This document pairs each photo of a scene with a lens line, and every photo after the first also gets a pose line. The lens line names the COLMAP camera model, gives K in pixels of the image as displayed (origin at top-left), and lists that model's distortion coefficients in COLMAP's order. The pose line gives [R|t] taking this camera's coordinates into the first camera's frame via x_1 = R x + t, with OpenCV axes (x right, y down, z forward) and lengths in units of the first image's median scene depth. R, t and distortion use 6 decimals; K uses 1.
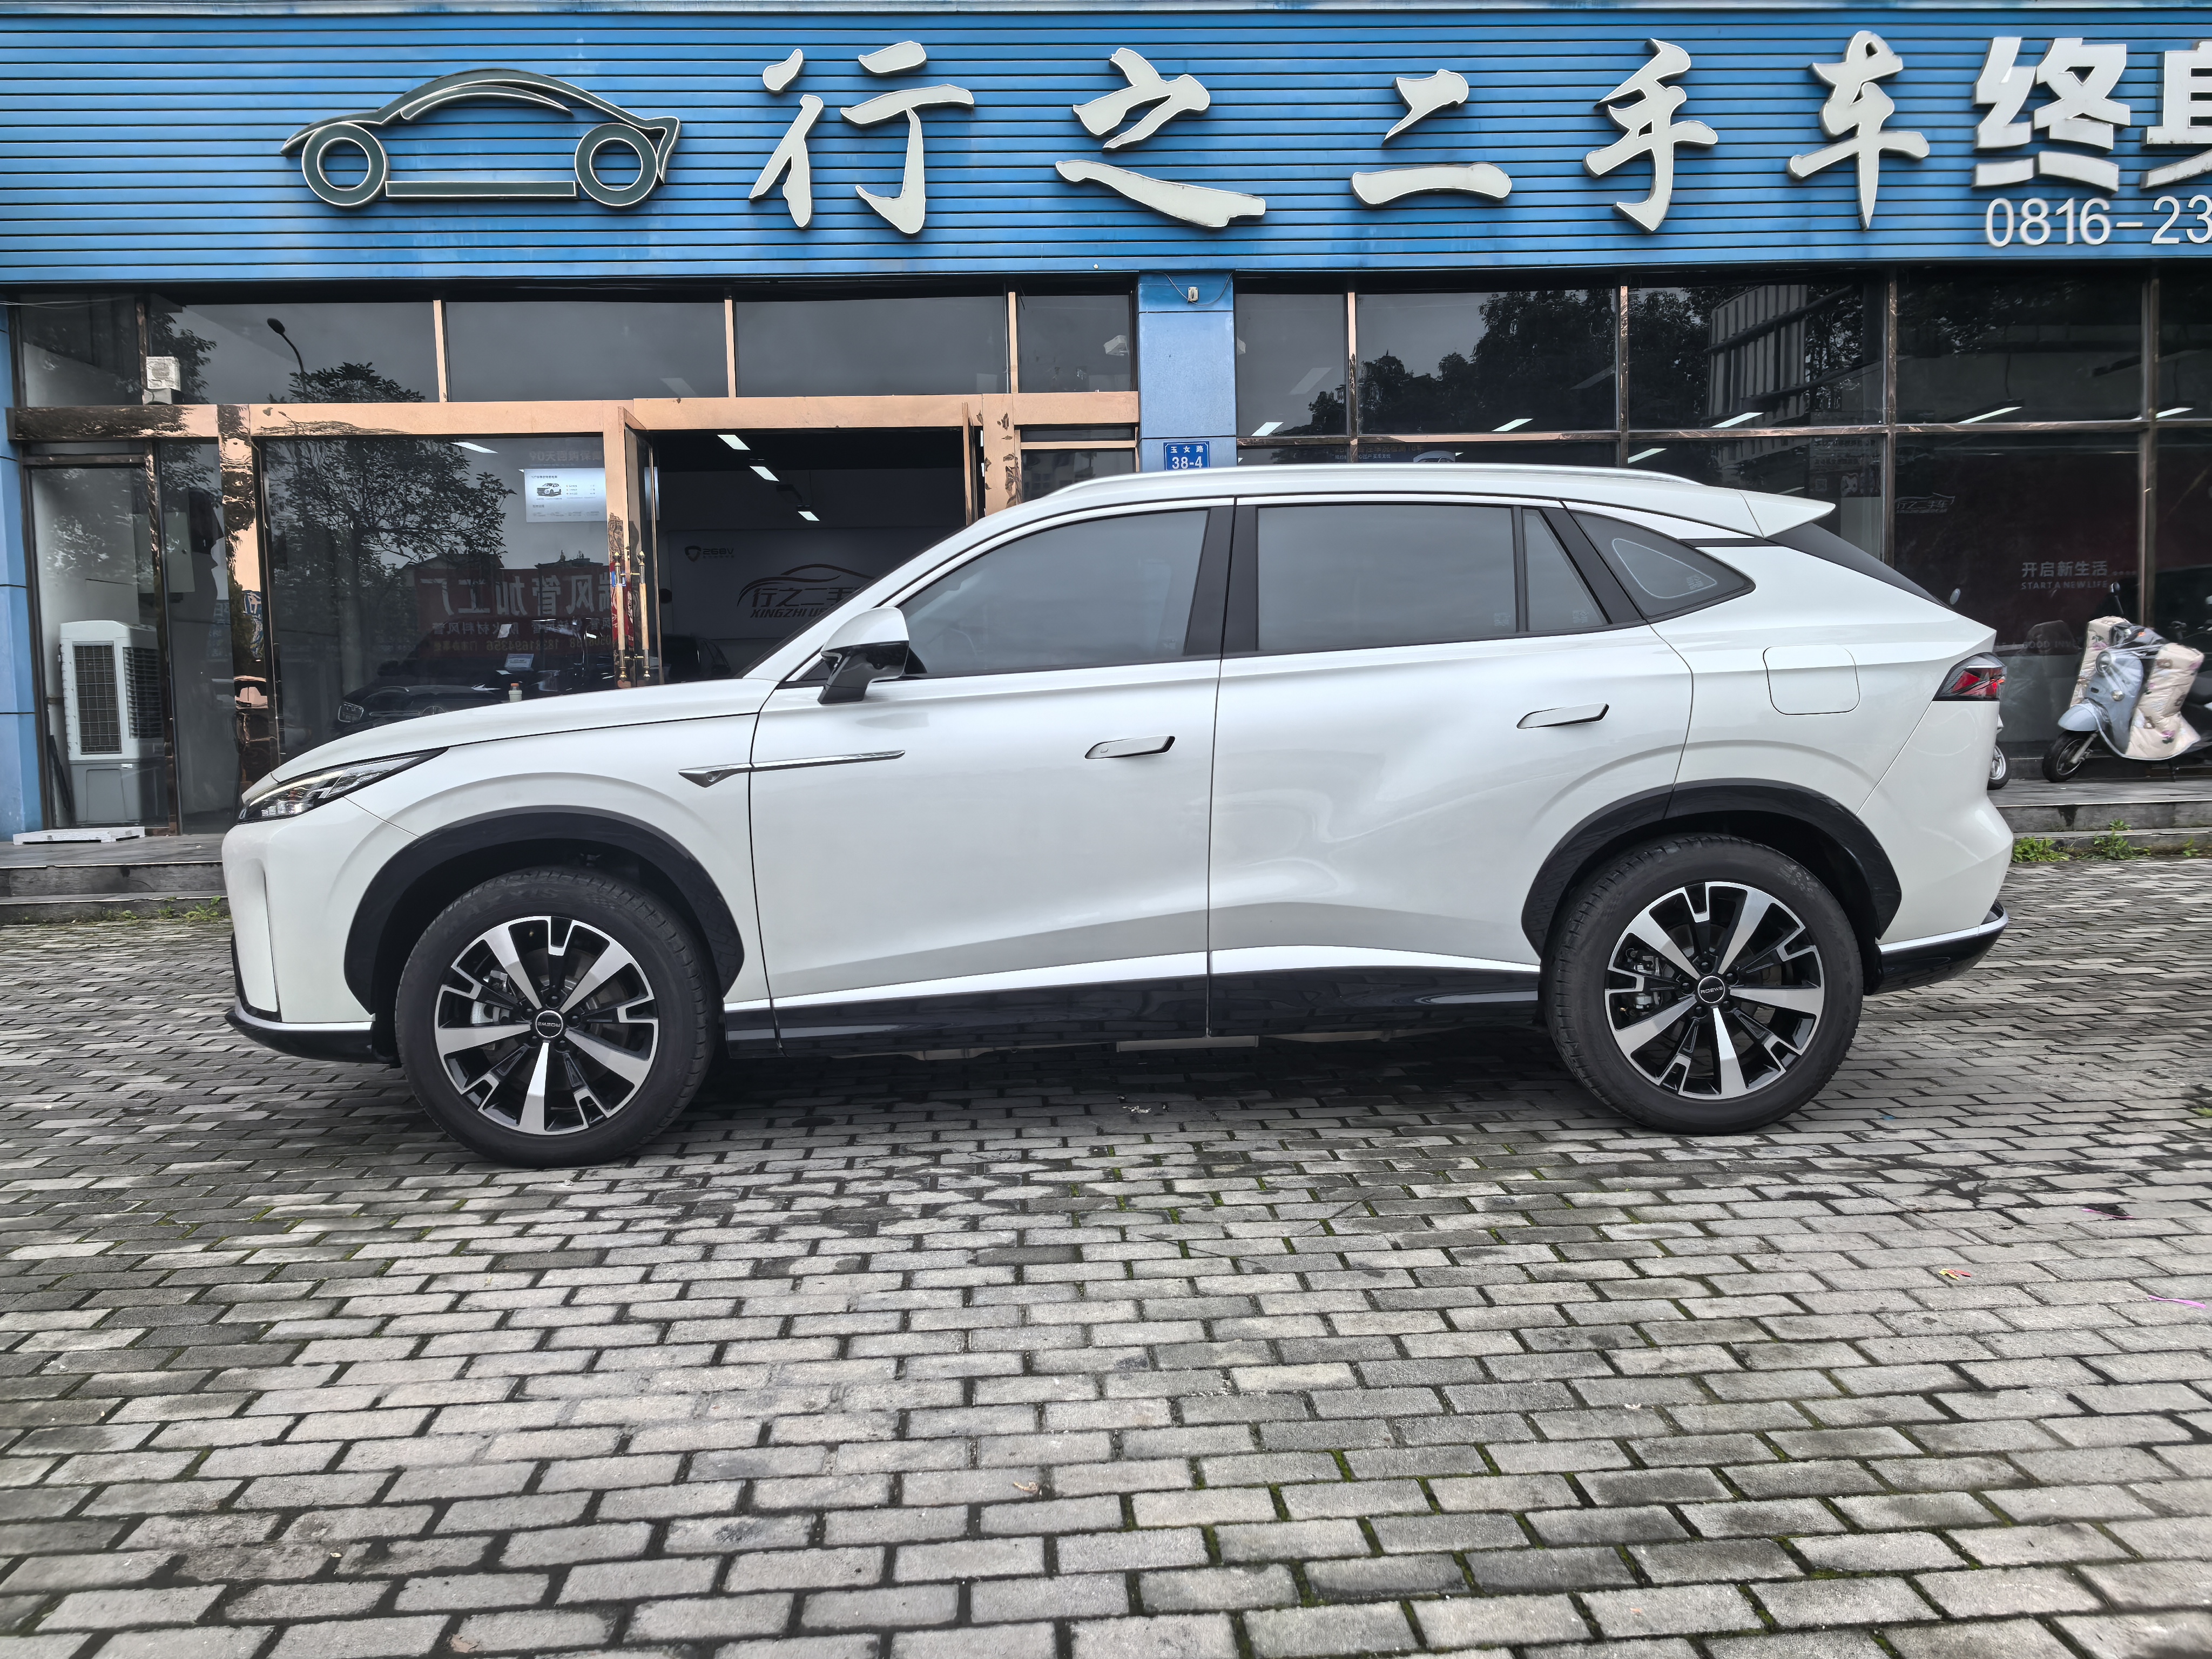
lens RADIAL K [[1832.1, 0, 1111.9], [0, 1832.1, 837.6], [0, 0, 1]] dist [0.067611, -0.093884]
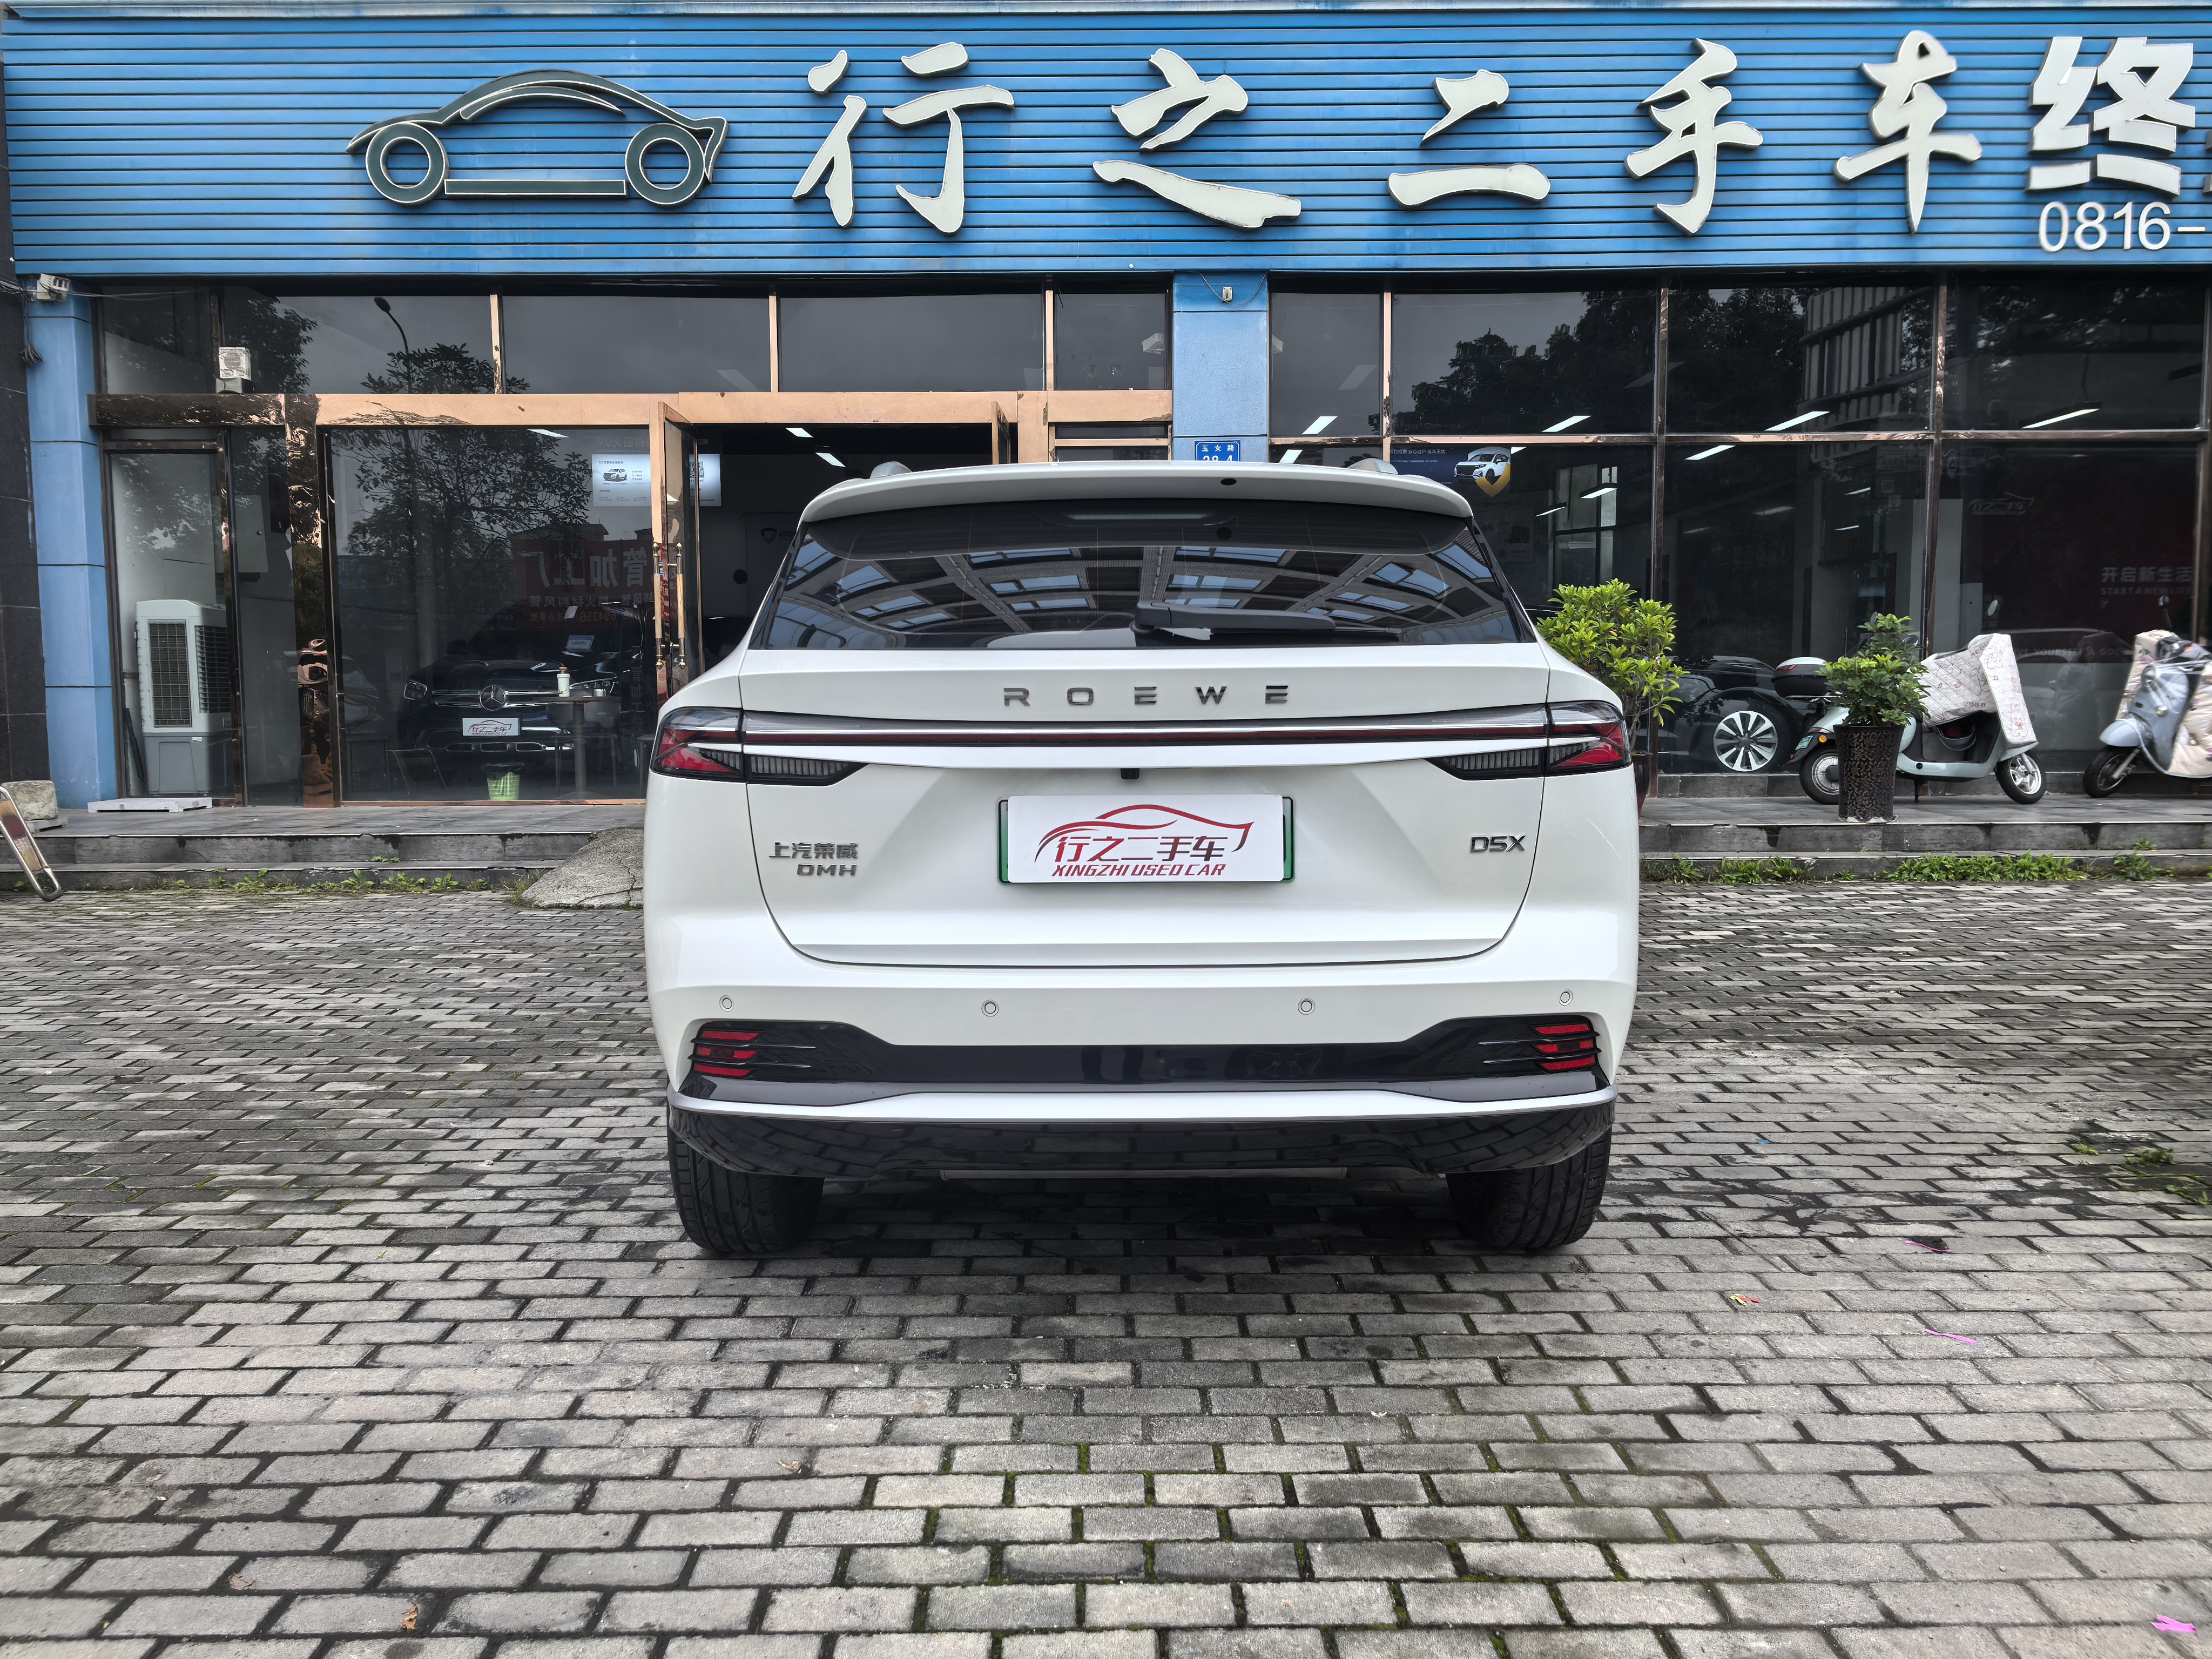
lens RADIAL K [[1833.7, 0, 1104.6], [0, 1833.7, 849.6], [0, 0, 1]] dist [0.063951, -0.085542]
pose [[0.997983, 0.025213, -0.058261, 0.115101], [-0.024150, 0.999530, 0.018888, -0.022376], [0.058710, -0.017443, 0.998123, -0.044028]]
